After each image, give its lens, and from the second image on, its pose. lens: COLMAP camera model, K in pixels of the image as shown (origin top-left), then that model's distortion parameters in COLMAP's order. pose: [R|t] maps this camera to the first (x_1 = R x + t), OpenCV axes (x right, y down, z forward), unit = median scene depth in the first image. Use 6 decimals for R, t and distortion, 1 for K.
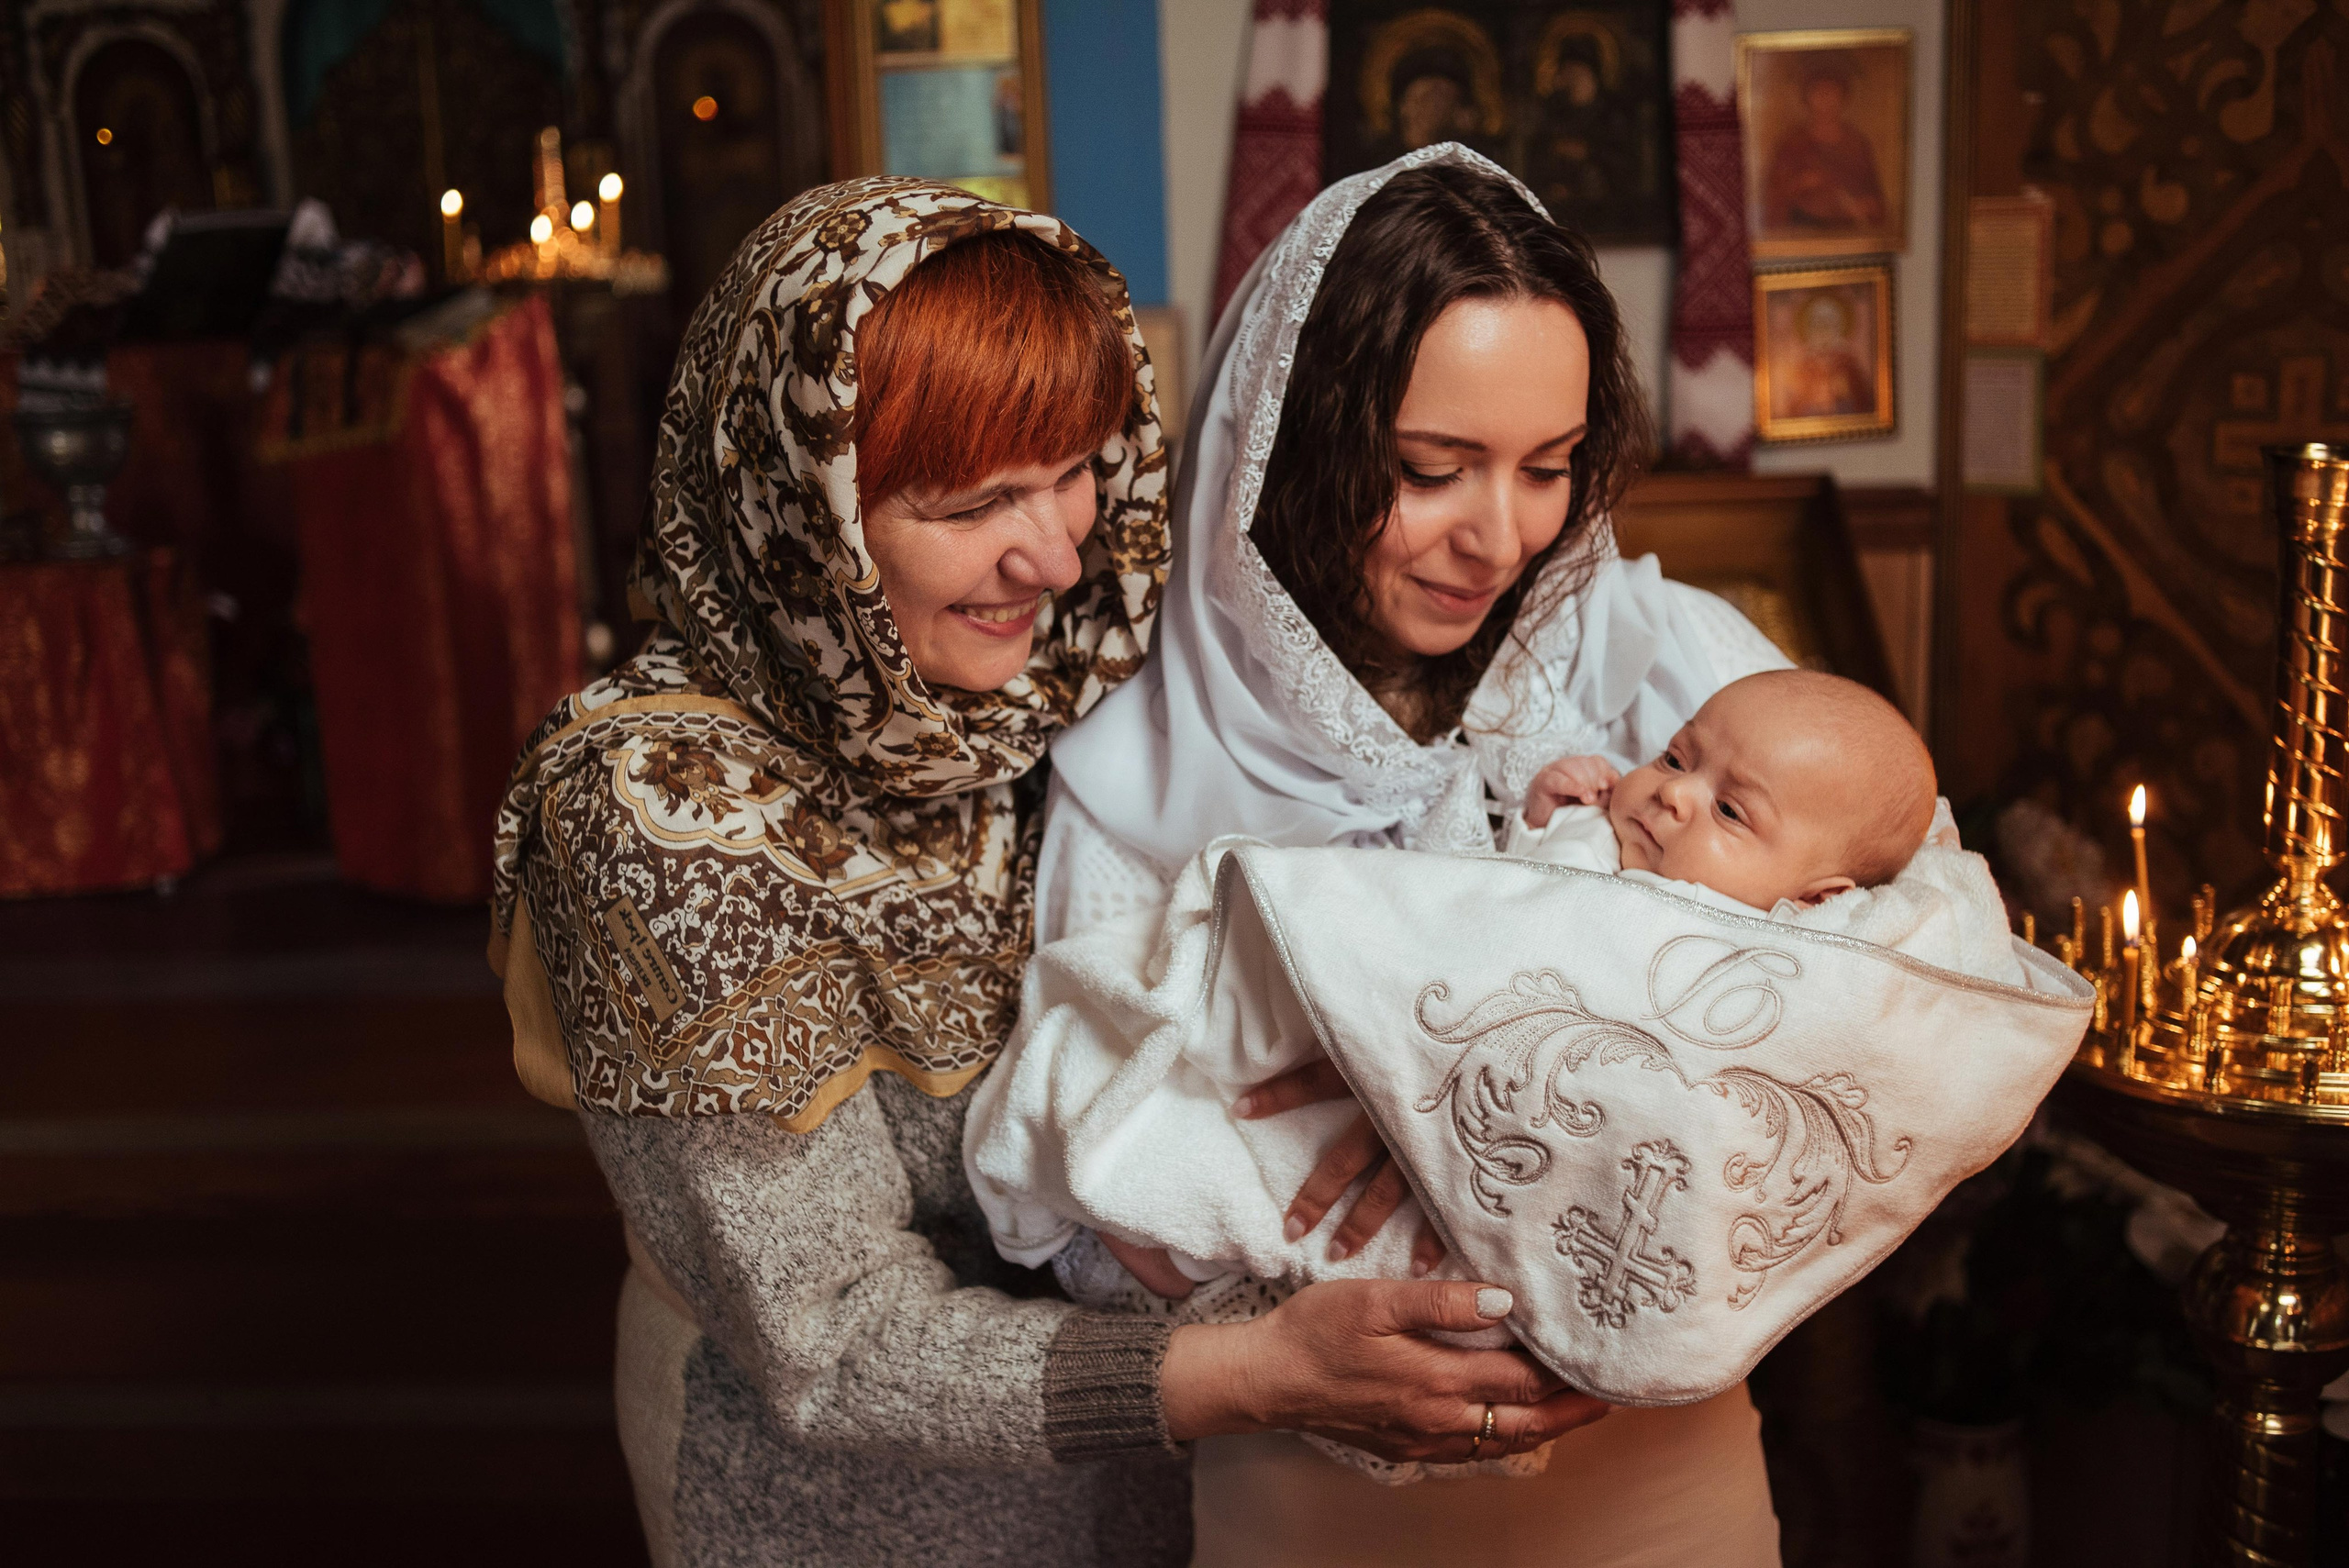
lens RADIAL K [[2400.8, 0, 1174.5], [0, 2400.8, 784.0], [0, 0, 1]] dist [-0.095094, 0.118336]
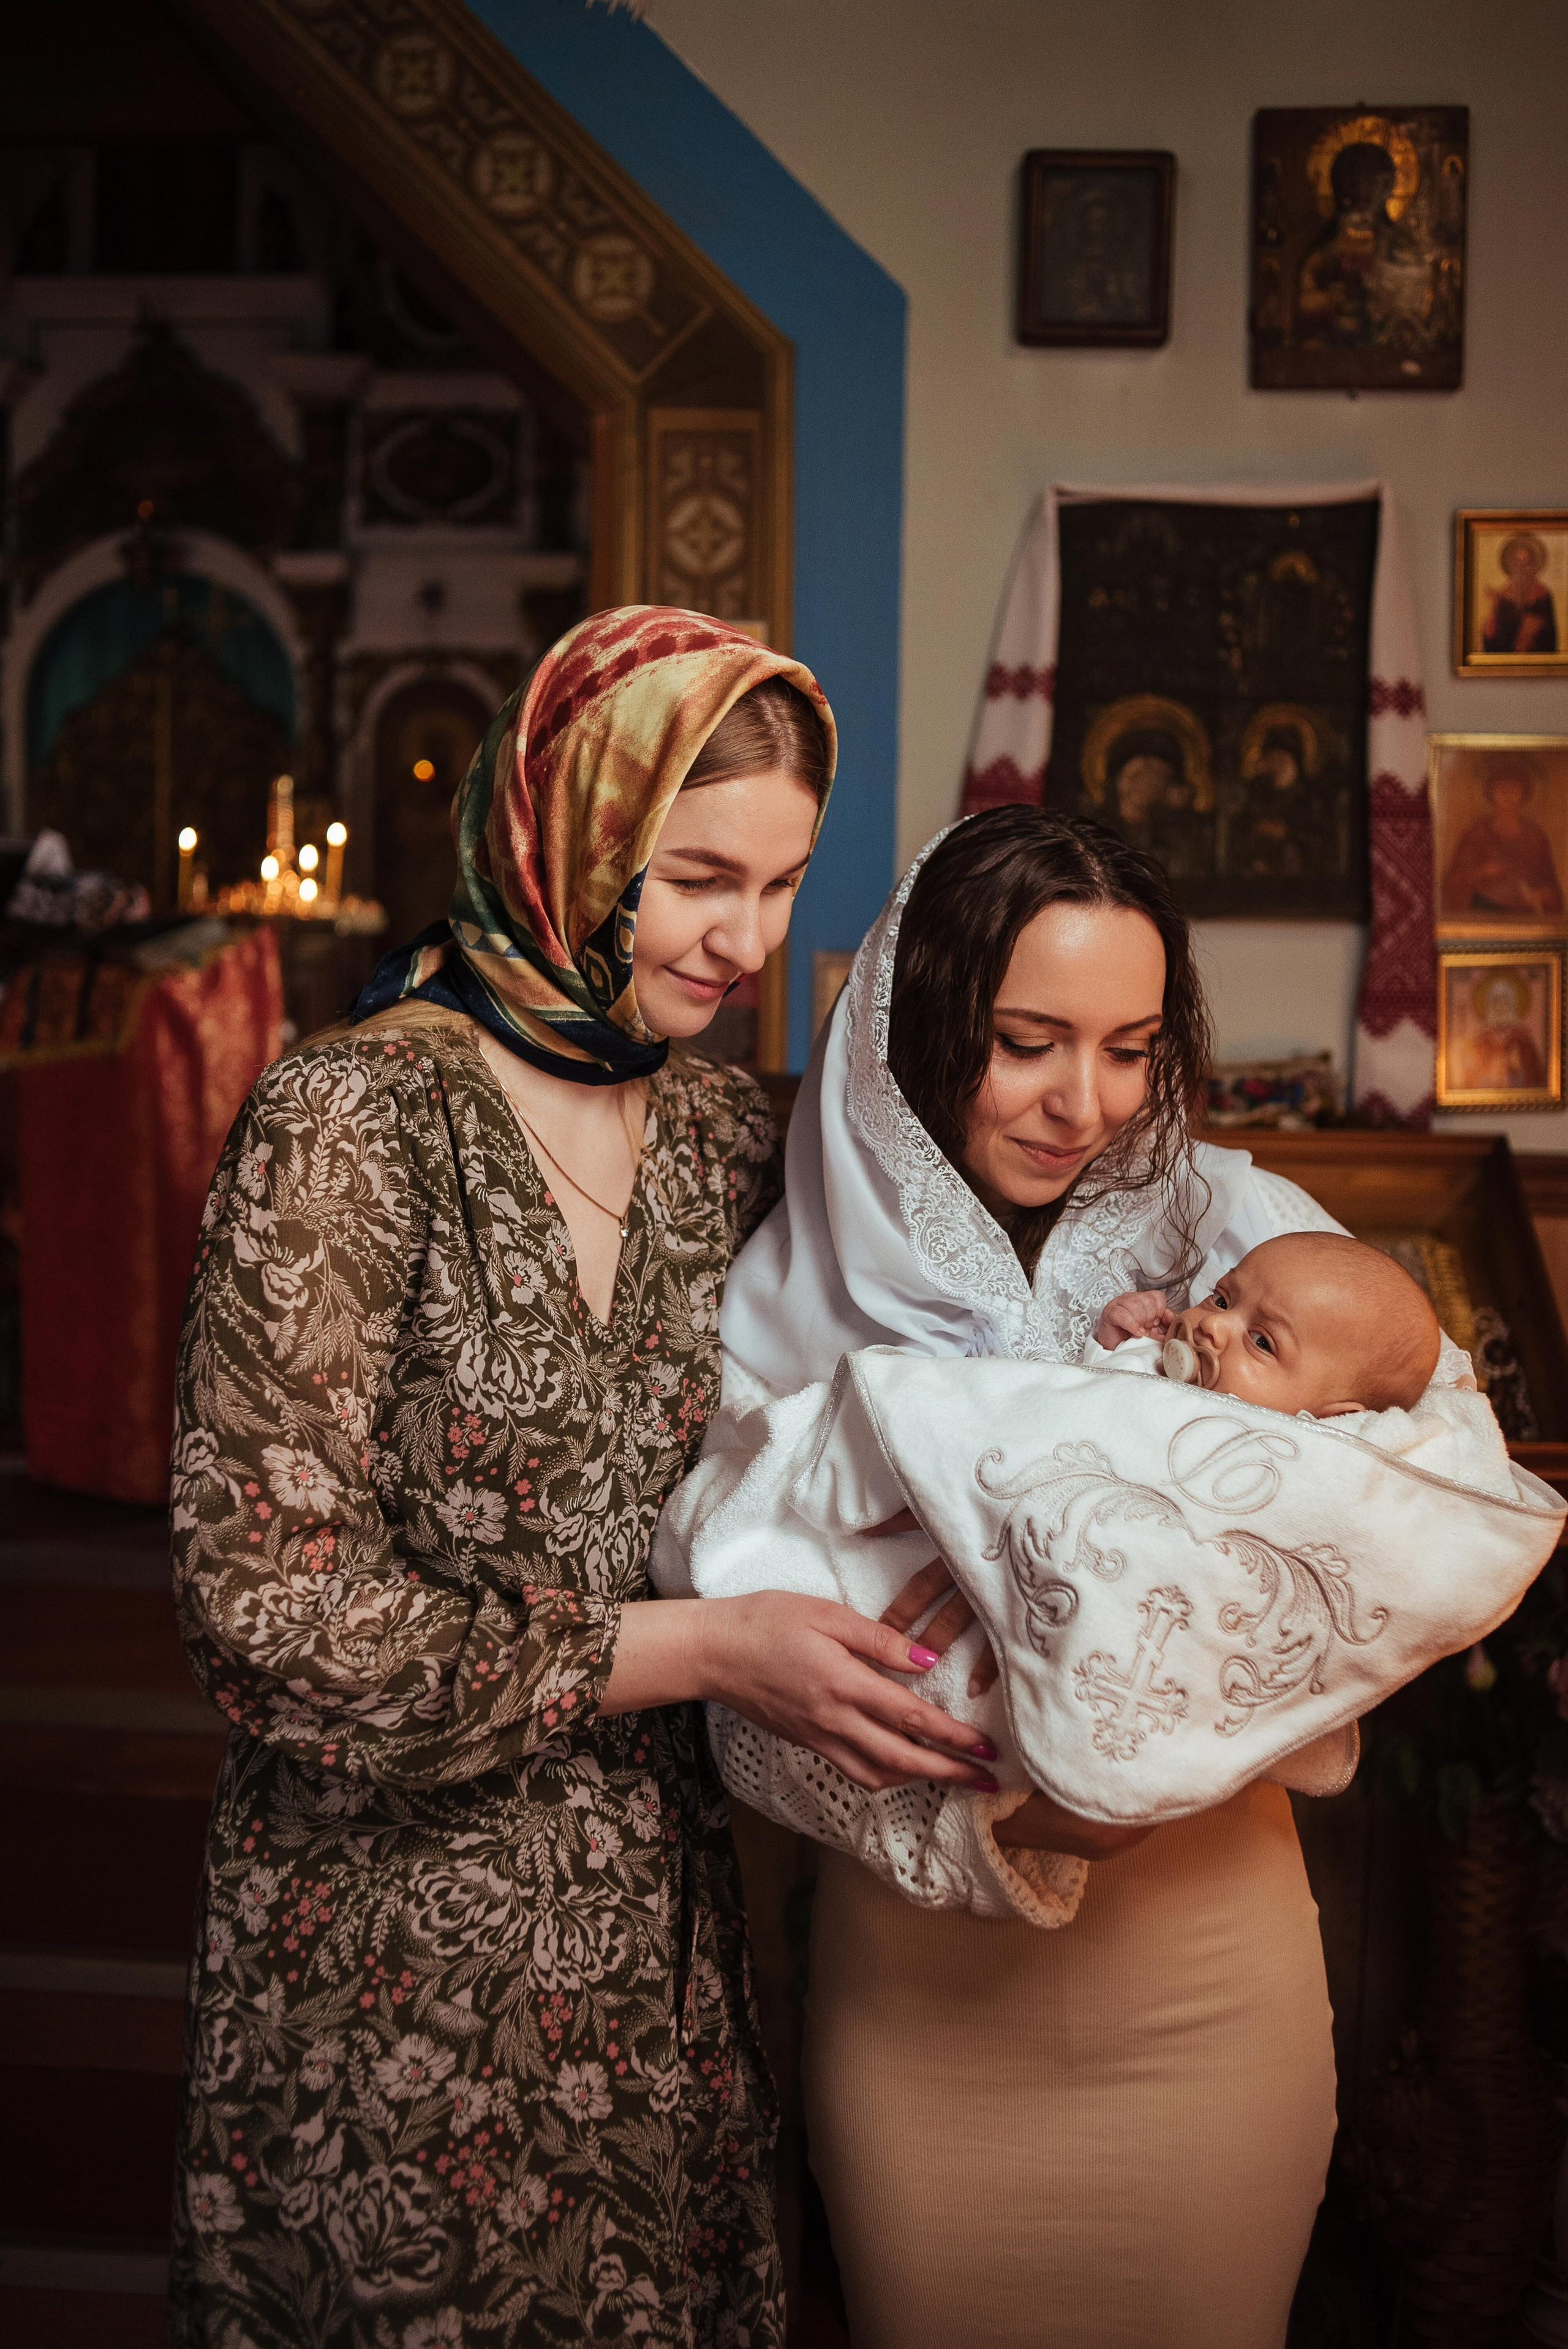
lens RADIAL K [[2400.9, 0, 784.0], [0, 2400.9, 1174.5], [0, 0, 1]] dist [-0.095094, 0.118336]
pose [[0.998158, 0.058113, -0.017419, -0.027061], [-0.059833, 0.990430, -0.124371, 0.037854], [0.010024, 0.125184, 0.992083, -0.060607]]
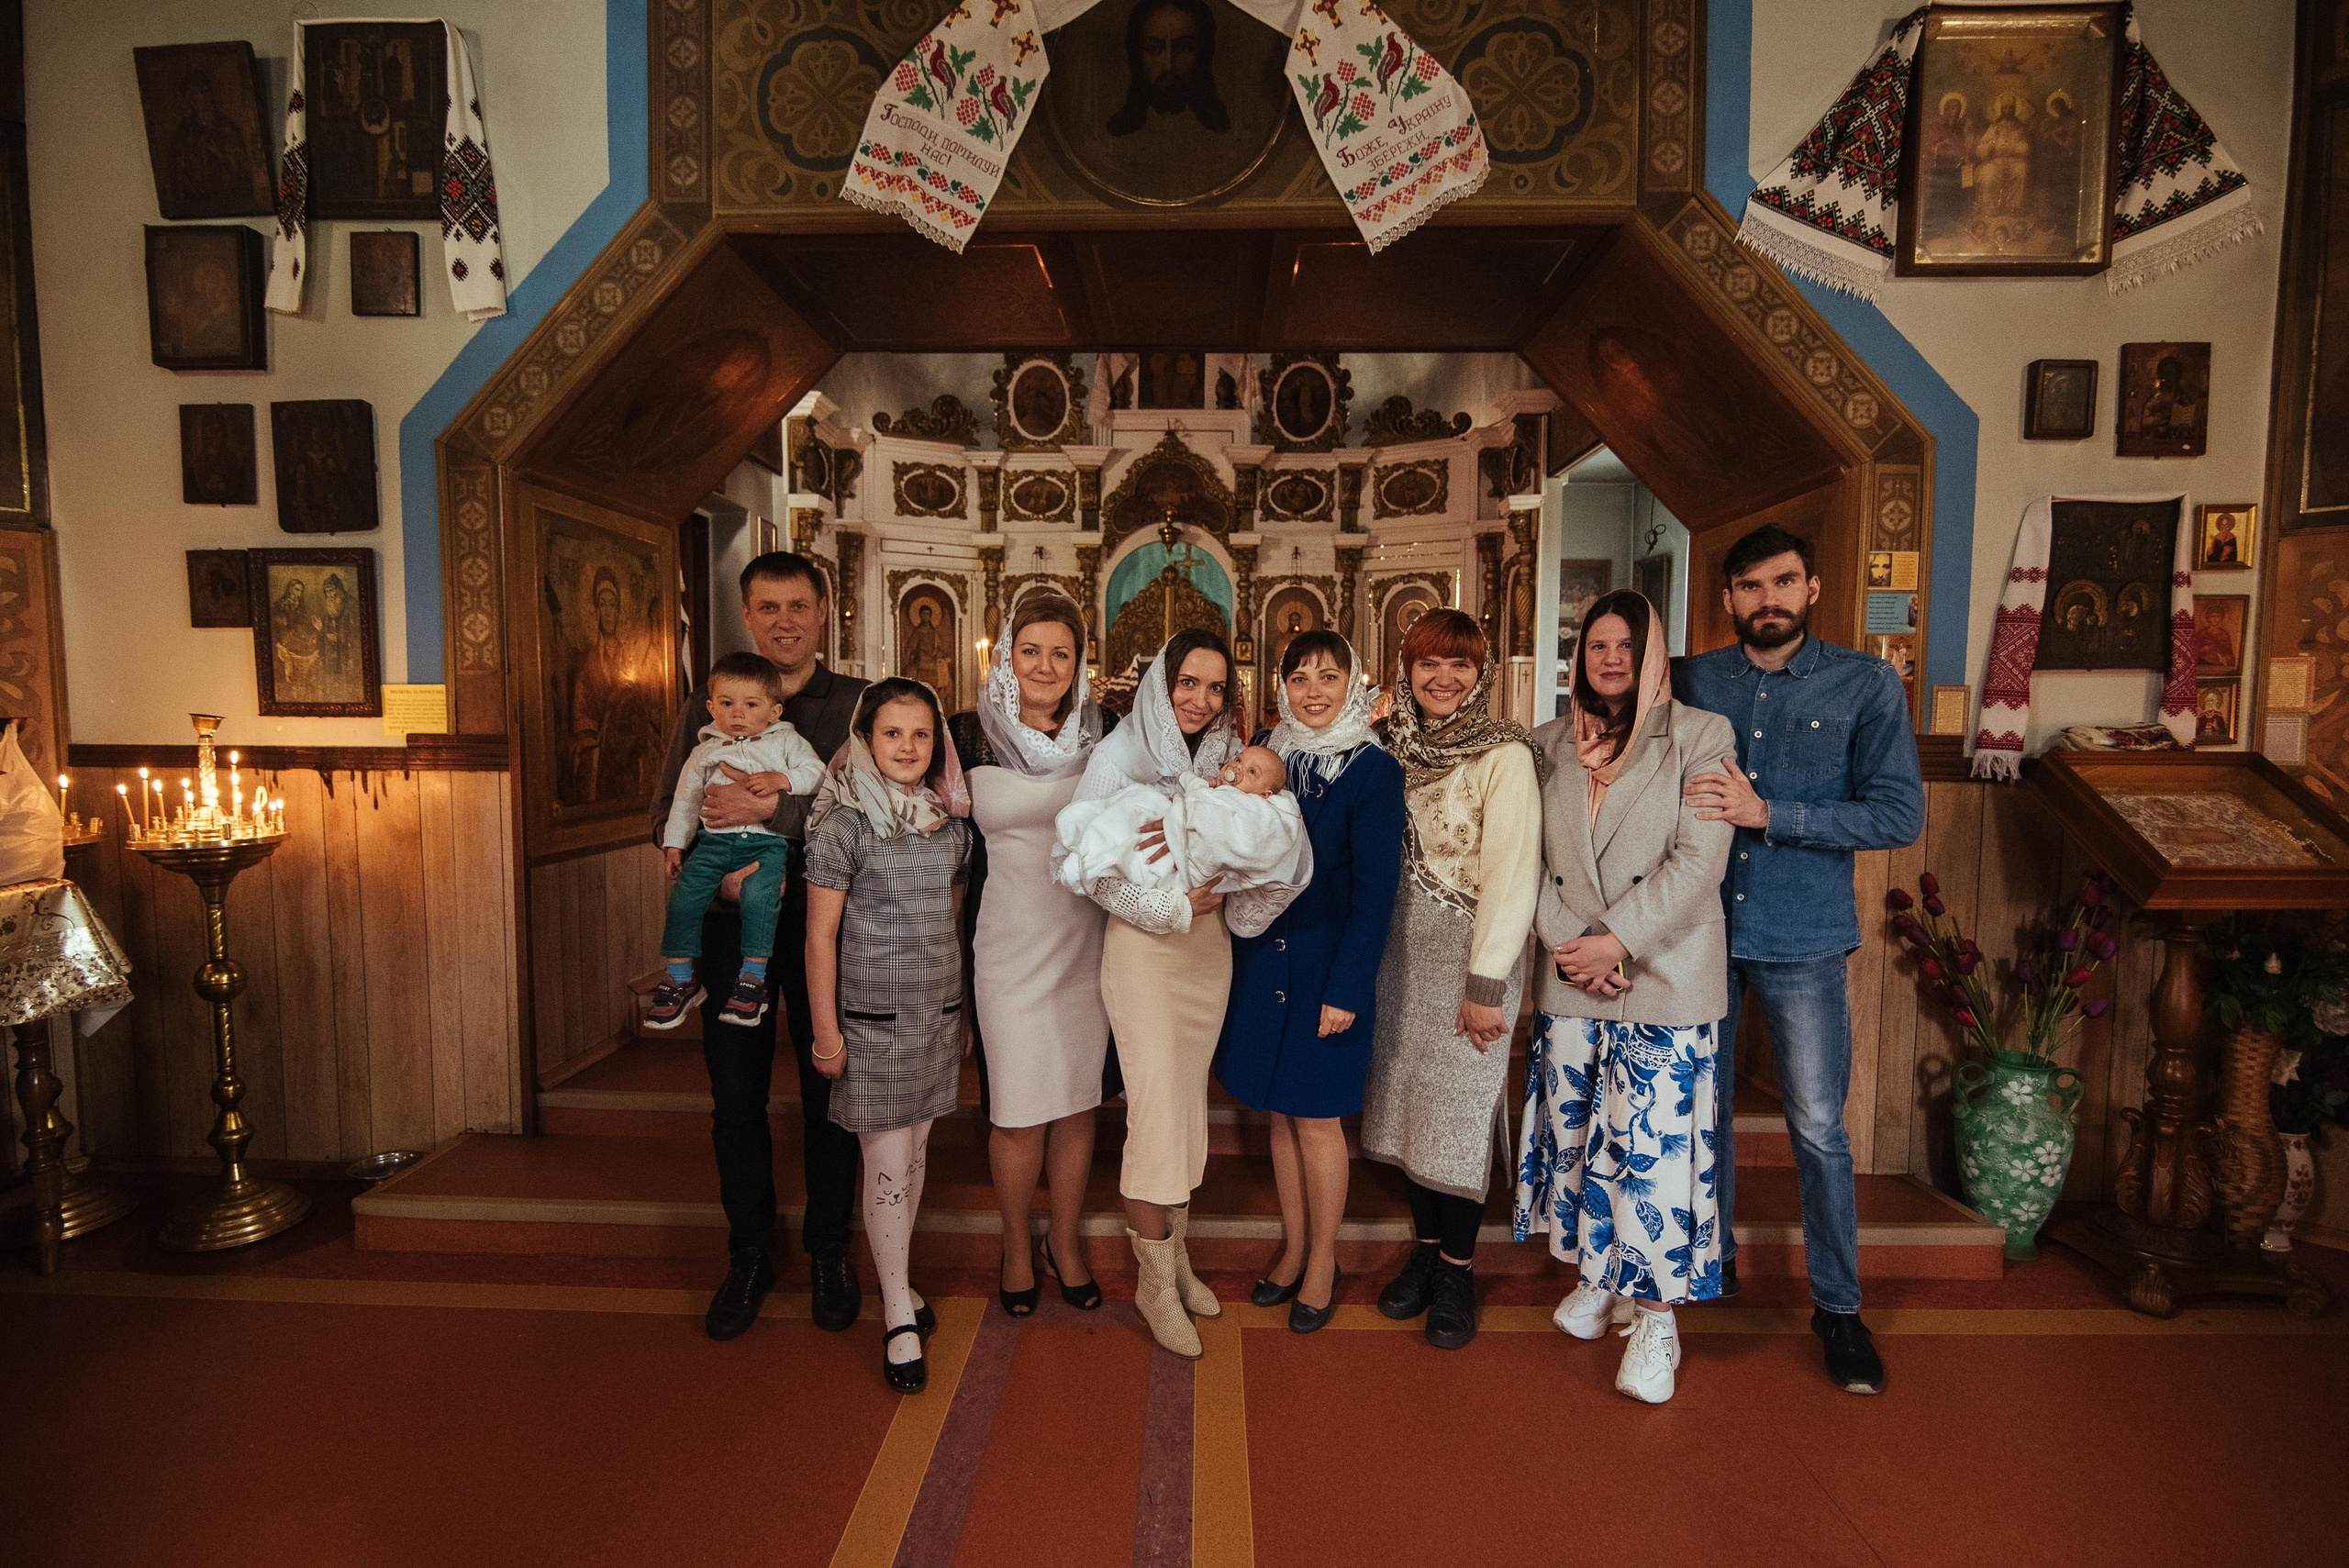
lens RADIAL K [[1097.7, 0, 1159.5], [0, 1097.7, 794.7], [0, 0, 1]] dist [-0.012869, 0.000075]
pose [[0.998896, 0.041505, 0.021990, -0.947917], [-0.037668, 0.987530, -0.152857, 0.143929], [-0.028060, 0.151860, 0.988004, -0.156420]]
